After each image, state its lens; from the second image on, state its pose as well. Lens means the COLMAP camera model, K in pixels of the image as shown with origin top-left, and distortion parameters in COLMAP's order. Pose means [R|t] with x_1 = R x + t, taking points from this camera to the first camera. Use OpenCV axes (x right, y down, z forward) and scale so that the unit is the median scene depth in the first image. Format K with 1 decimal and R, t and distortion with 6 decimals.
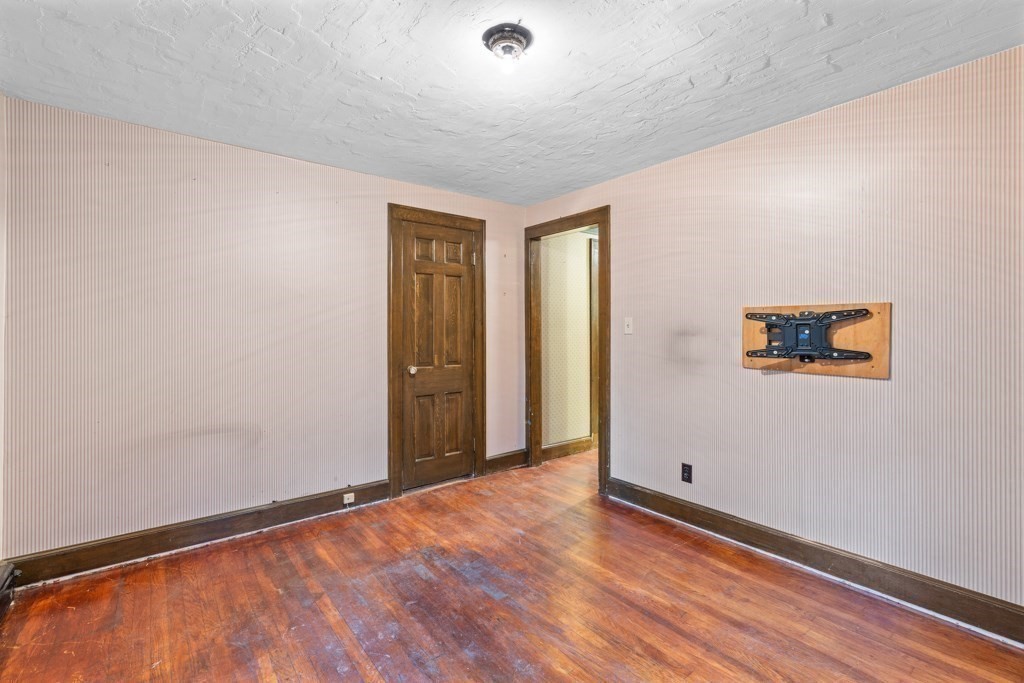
lens RADIAL K [[461.6, 0, 515.7], [0, 461.6, 338.2], [0, 0, 1]] dist [-0.000321, -0.000049]
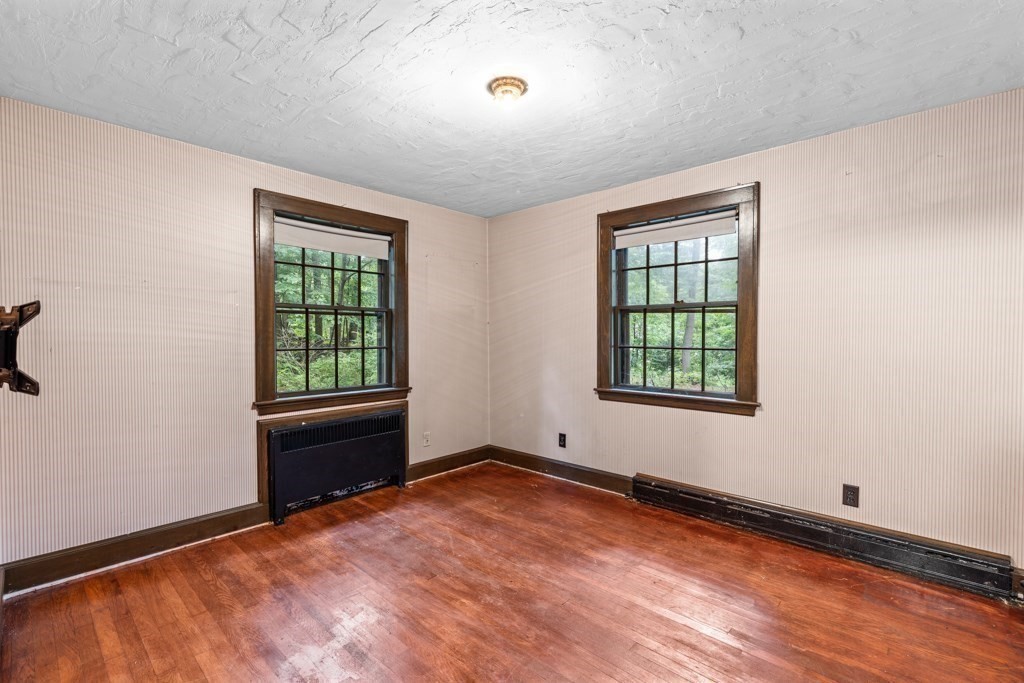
lens RADIAL K [[461.6, 0, 515.7], [0, 461.6, 338.2], [0, 0, 1]] dist [-0.000321, -0.000049]
pose [[-0.988547, 0.003764, -0.150865, 0.131916], [0.000519, 0.999768, 0.021544, -0.030662], [0.150911, 0.021219, -0.988320, 1.982720]]
